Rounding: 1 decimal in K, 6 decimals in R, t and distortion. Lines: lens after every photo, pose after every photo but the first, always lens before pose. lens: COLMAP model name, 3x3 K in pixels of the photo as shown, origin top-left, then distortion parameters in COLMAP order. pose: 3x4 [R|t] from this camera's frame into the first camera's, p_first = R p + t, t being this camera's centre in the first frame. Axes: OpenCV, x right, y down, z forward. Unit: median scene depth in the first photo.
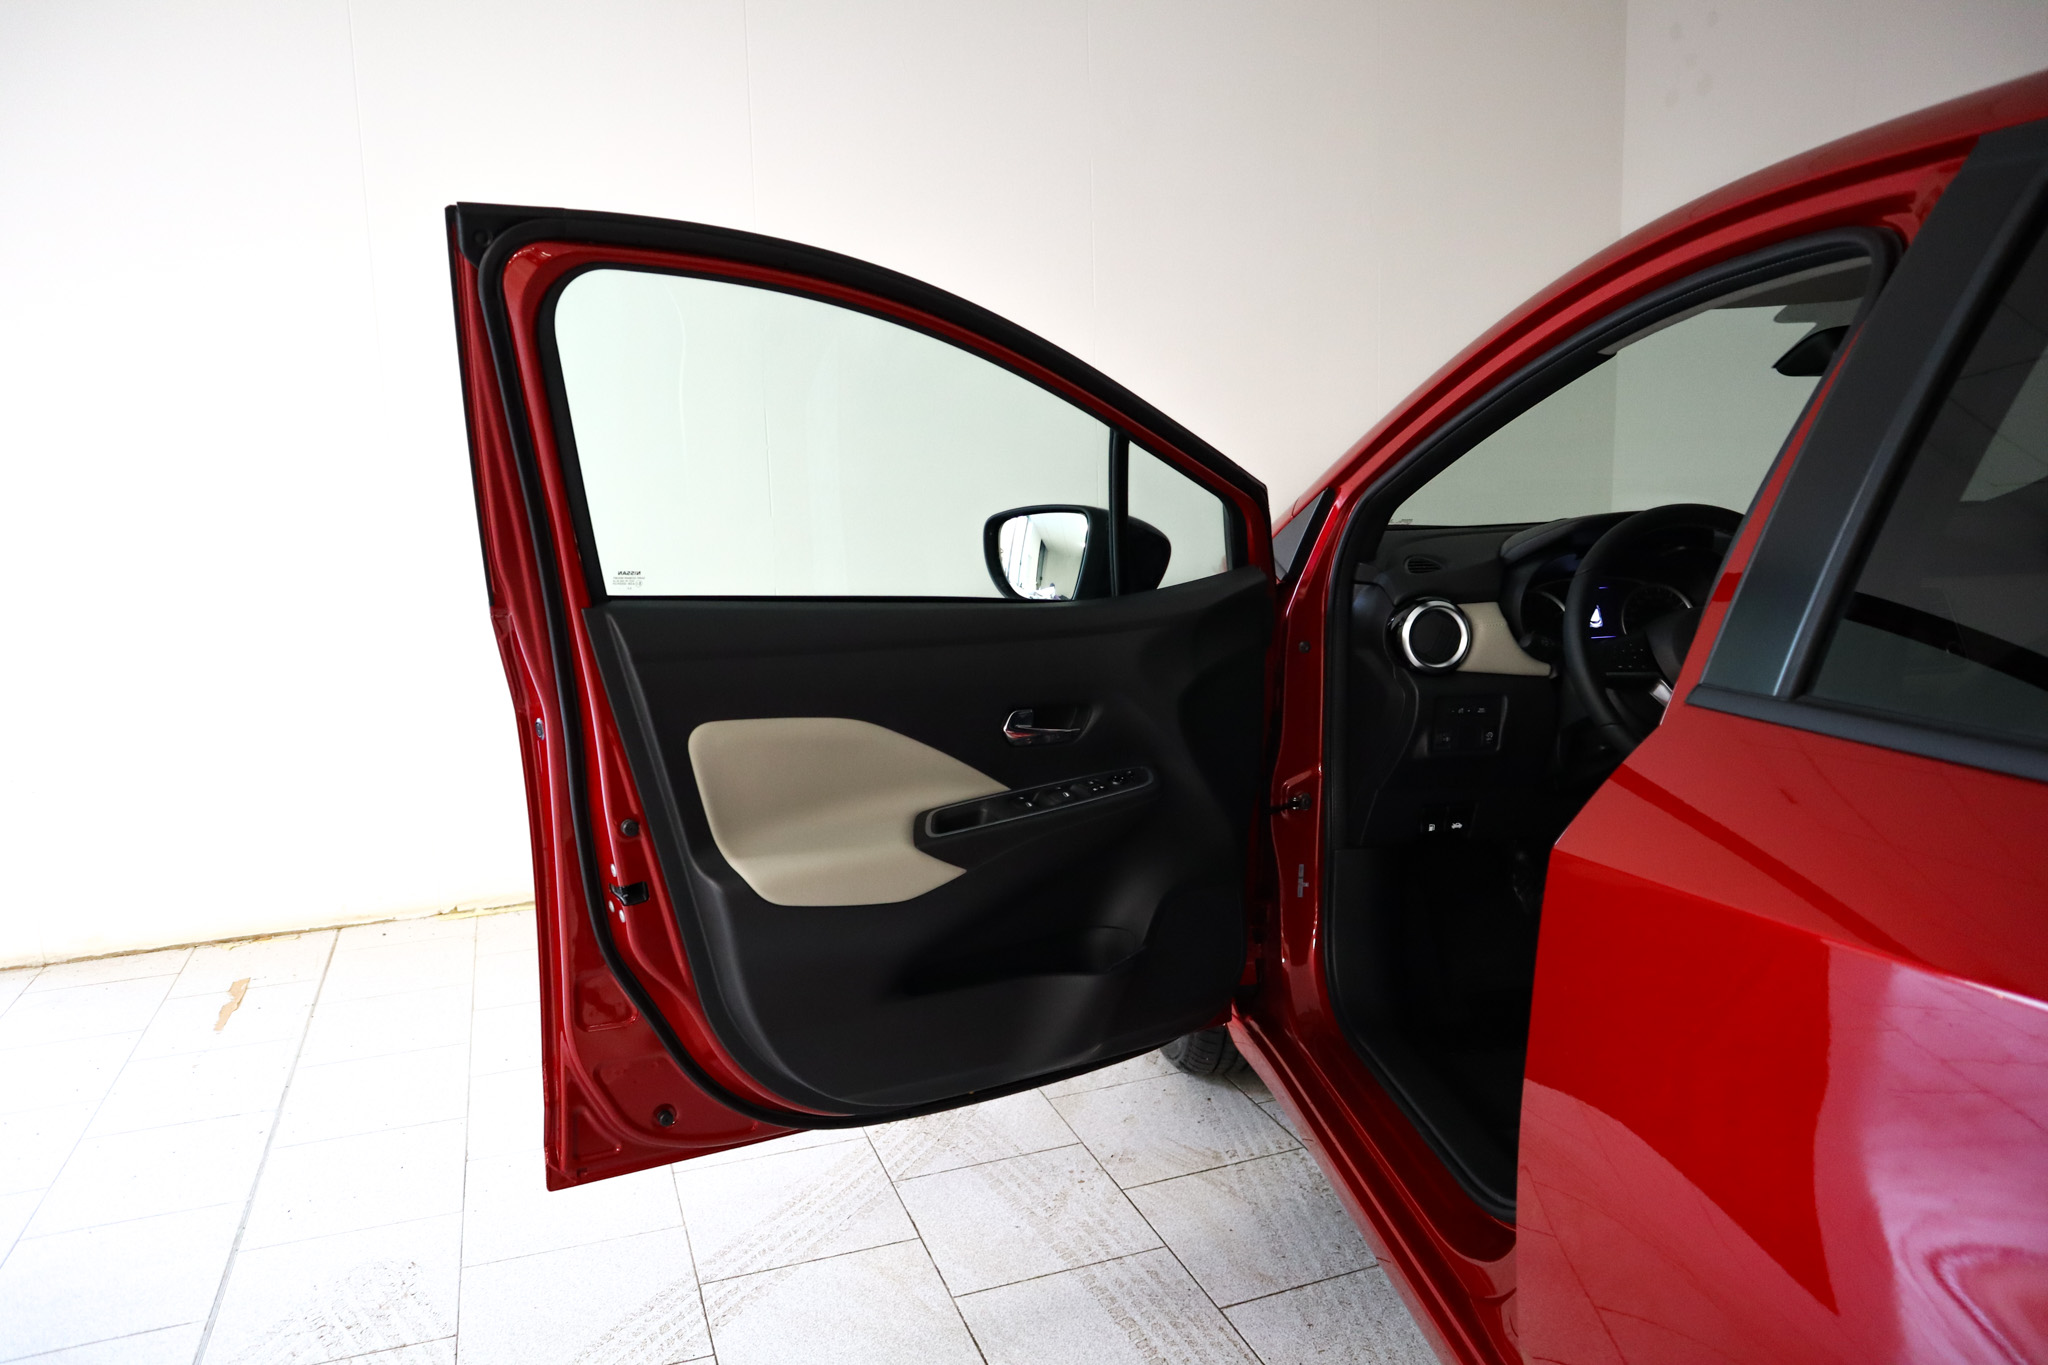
lens RADIAL K [[1421.2, 0, 1024.0], [0, 1421.2, 682.5], [0, 0, 1]] dist [-0.156167, 0.125810]
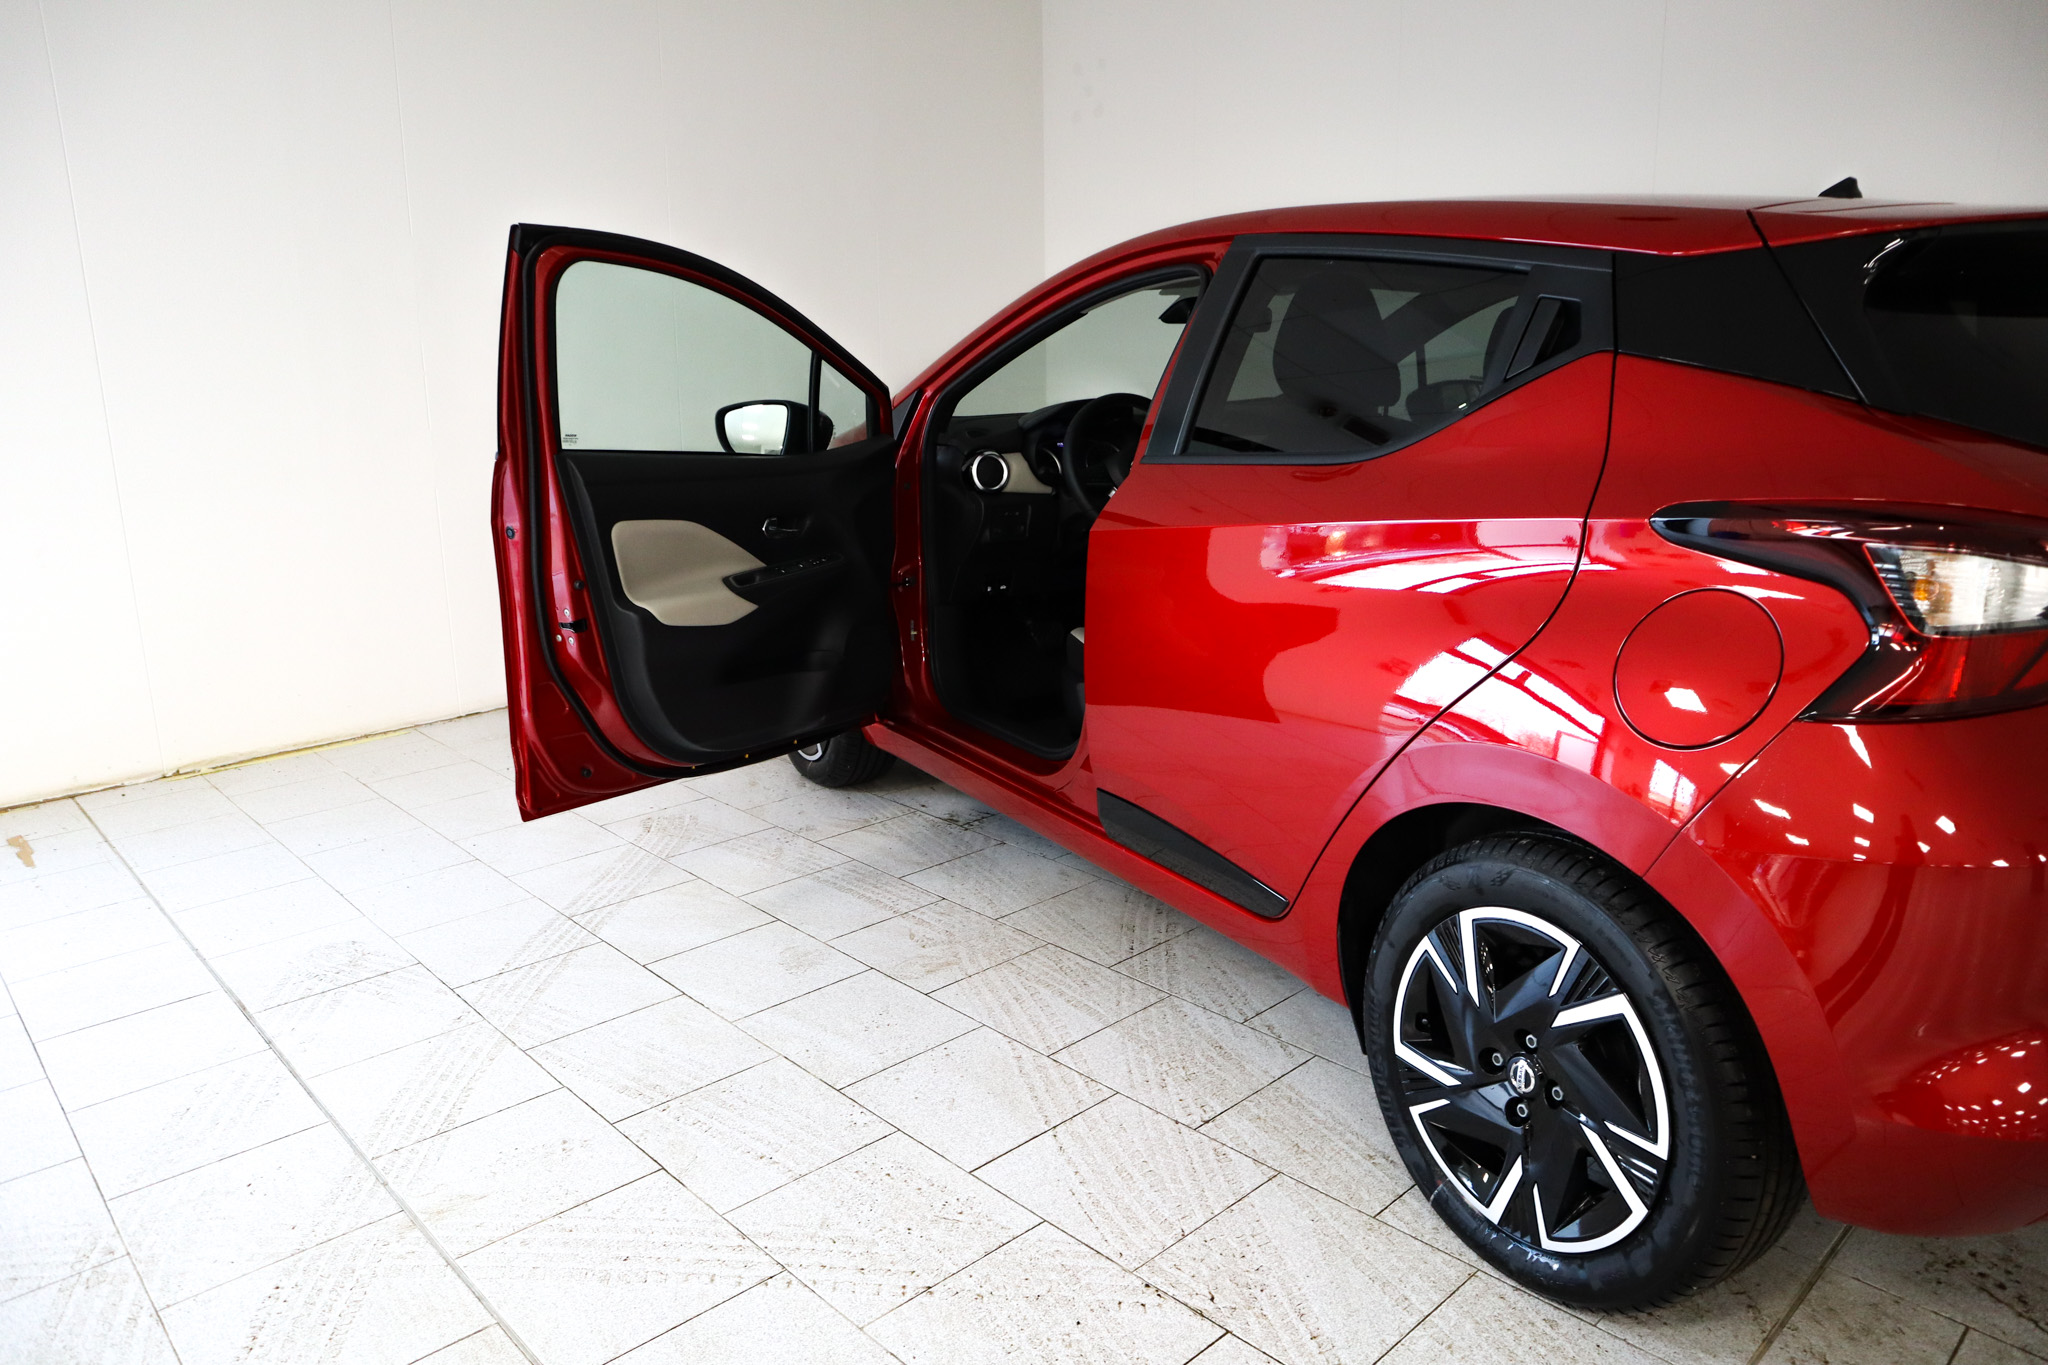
lens RADIAL K [[1421.2, 0, 1024.0], [0, 1421.2, 682.5], [0, 0, 1]] dist [-0.156167, 0.125810]
pose [[0.917394, -0.081277, 0.389592, -0.375622], [0.063951, 0.996309, 0.057263, 0.129960], [-0.392808, -0.027618, 0.919206, -0.643570]]
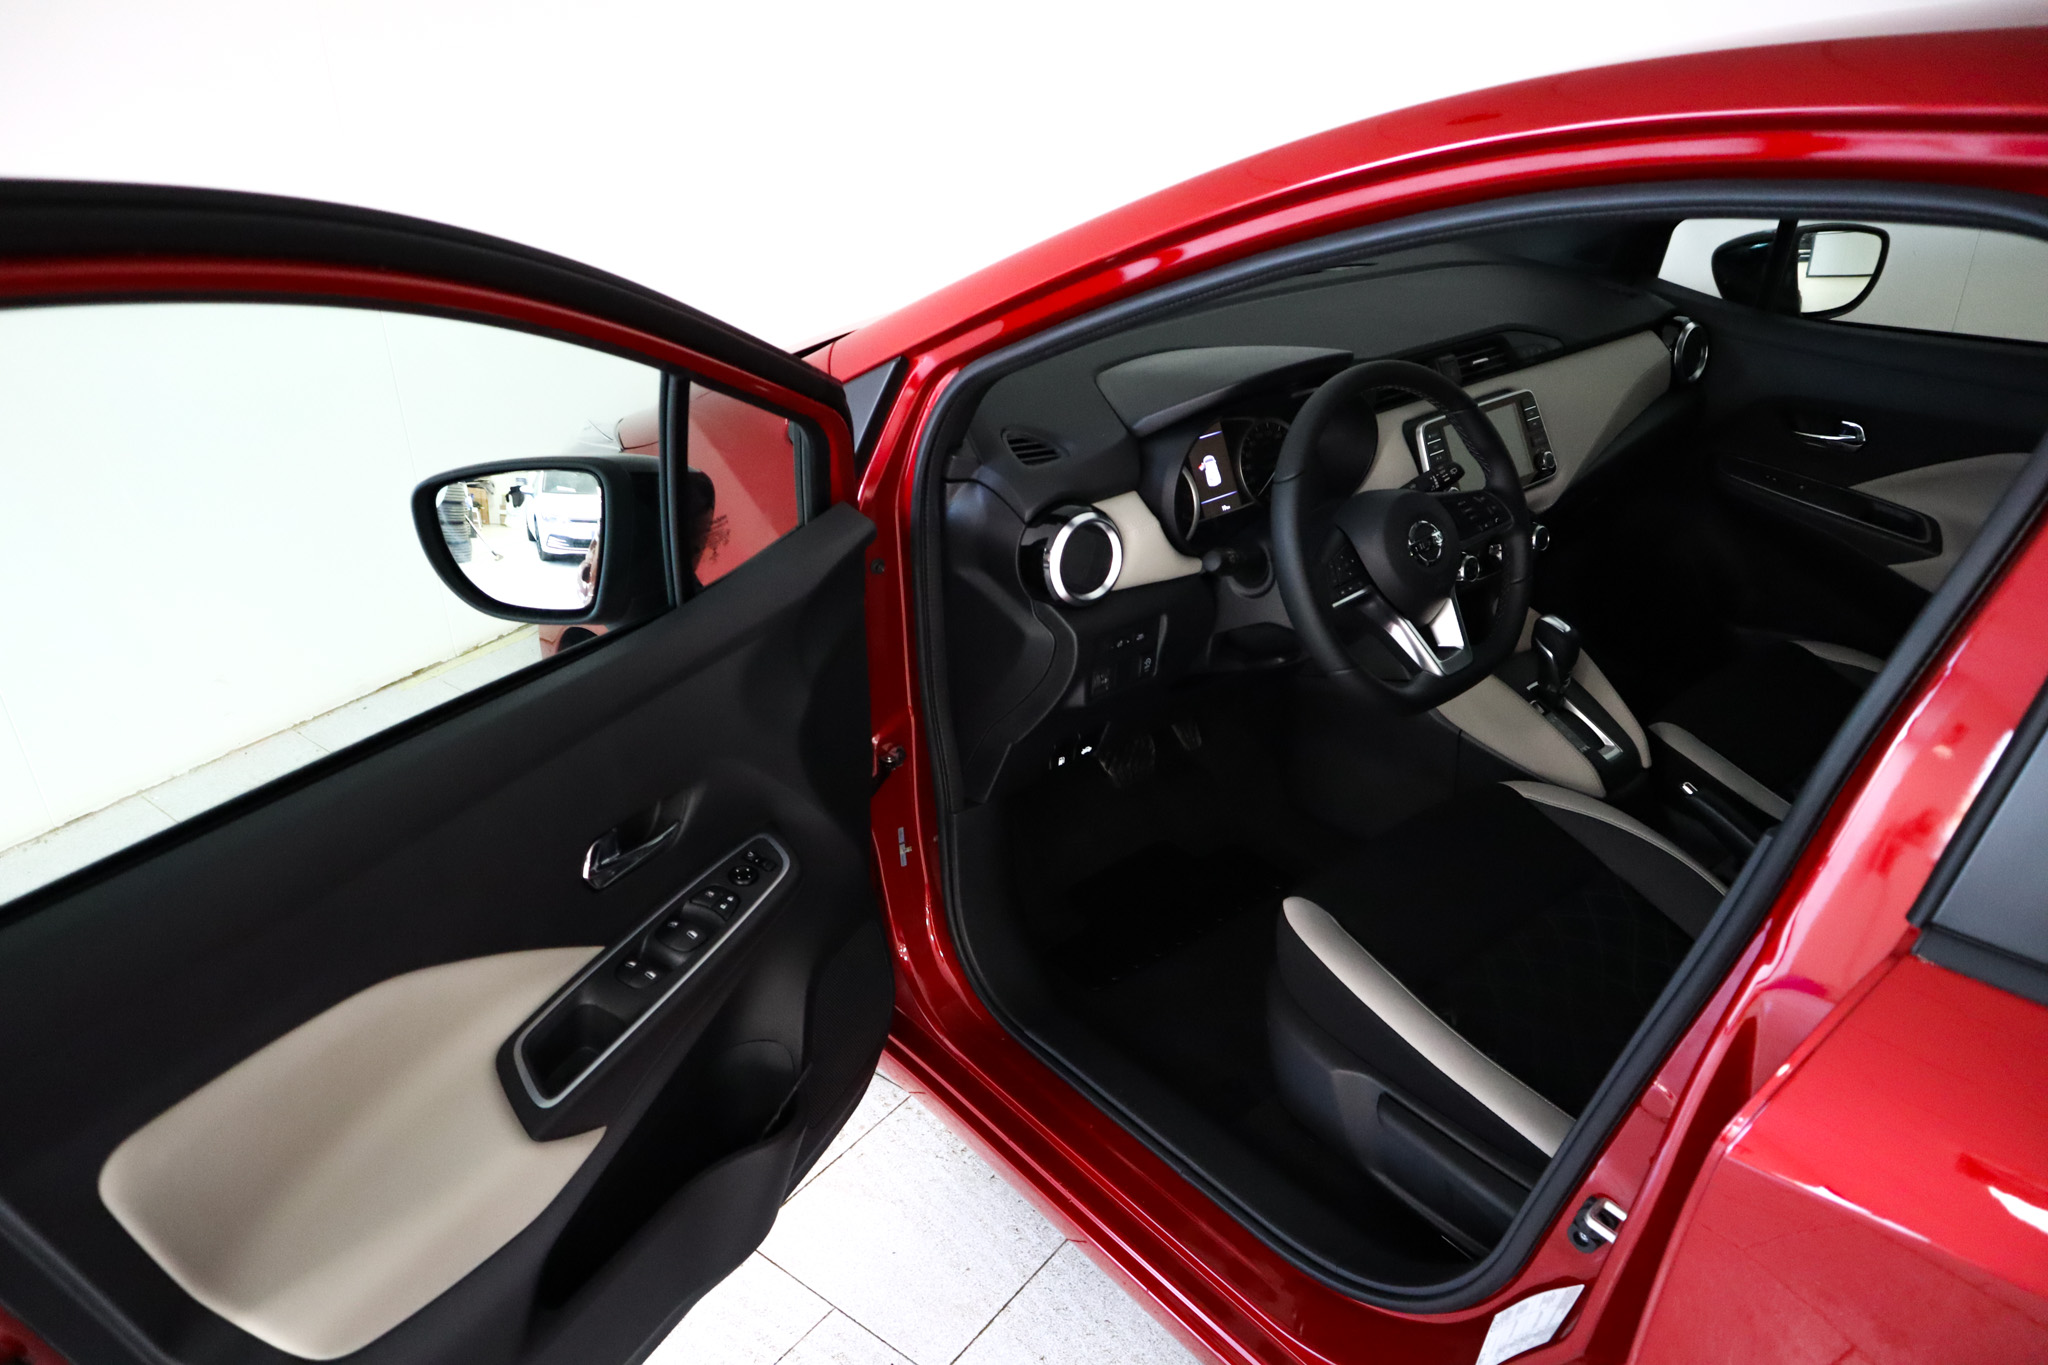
lens RADIAL K [[1421.2, 0, 1024.0], [0, 1421.2, 682.5], [0, 0, 1]] dist [-0.156167, 0.125810]
pose [[0.845670, -0.237722, 0.477839, -0.117601], [0.095519, 0.948282, 0.302716, -0.205144], [-0.525088, -0.210356, 0.824641, 0.370536]]
